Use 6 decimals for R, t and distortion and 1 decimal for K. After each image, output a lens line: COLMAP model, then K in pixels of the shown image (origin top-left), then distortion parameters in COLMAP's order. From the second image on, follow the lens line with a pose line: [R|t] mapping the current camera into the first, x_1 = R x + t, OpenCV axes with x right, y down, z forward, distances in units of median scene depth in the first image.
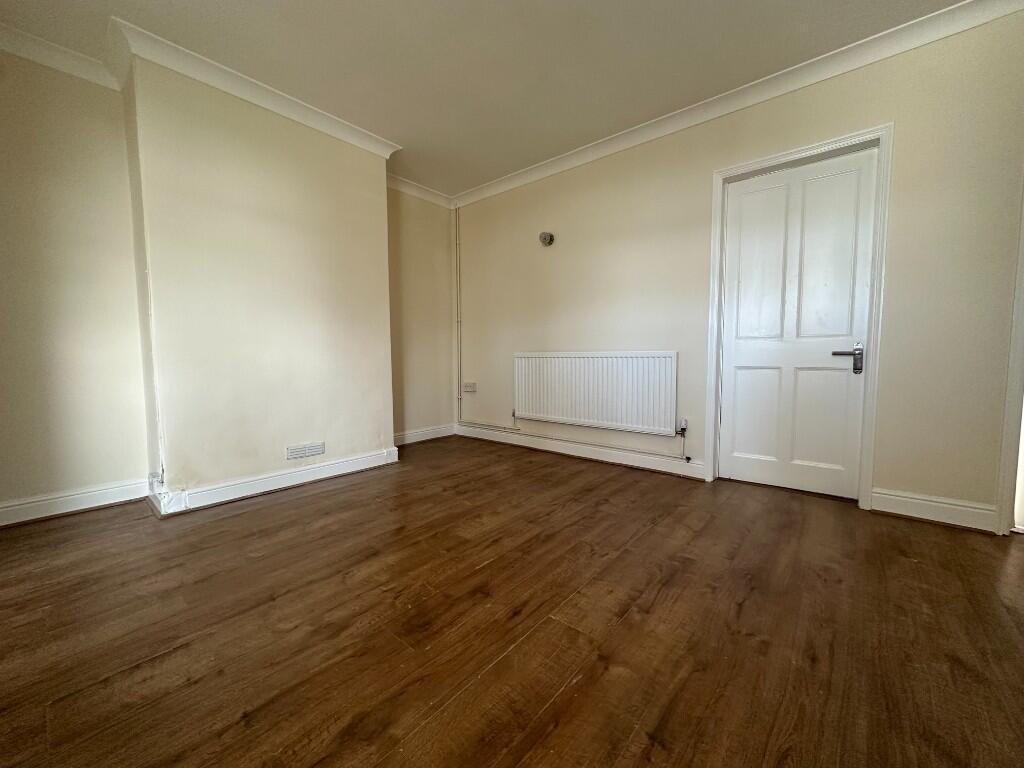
lens RADIAL K [[405.0, 0, 511.0], [0, 405.0, 383.2], [0, 0, 1]] dist [-0.001420, 0.000114]
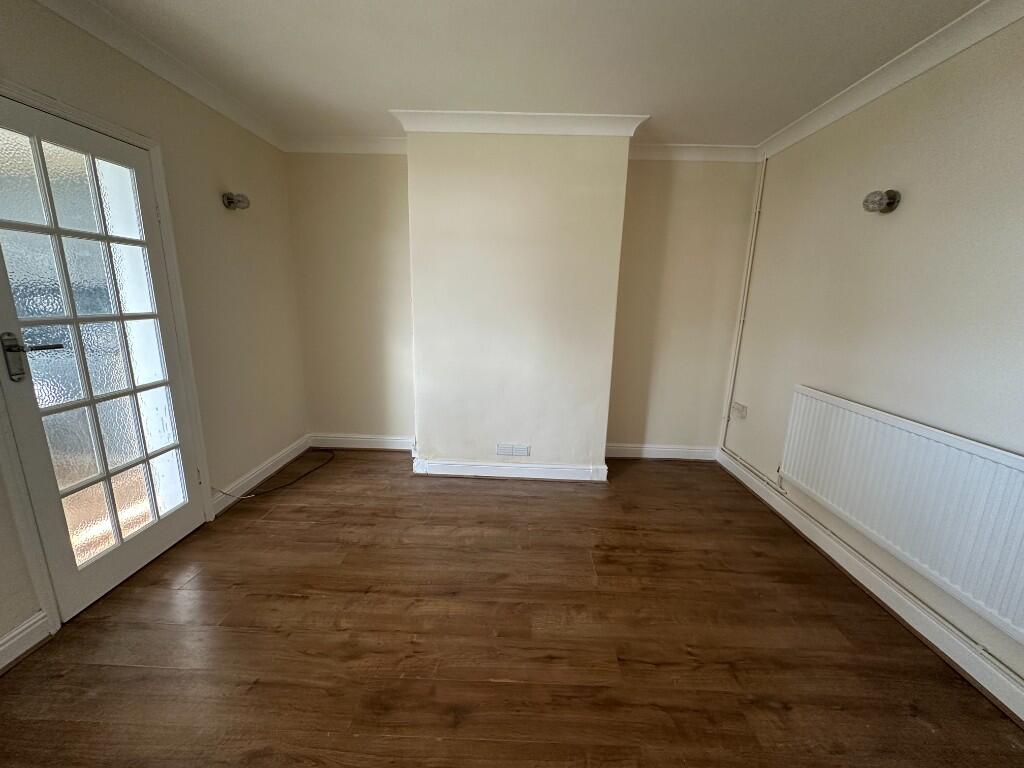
lens RADIAL K [[405.0, 0, 511.0], [0, 405.0, 383.2], [0, 0, 1]] dist [-0.001420, 0.000114]
pose [[0.627815, 0.184997, -0.756058, 0.341062], [-0.084816, 0.981820, 0.169808, -0.233016], [0.773727, -0.042482, 0.632093, 0.346224]]
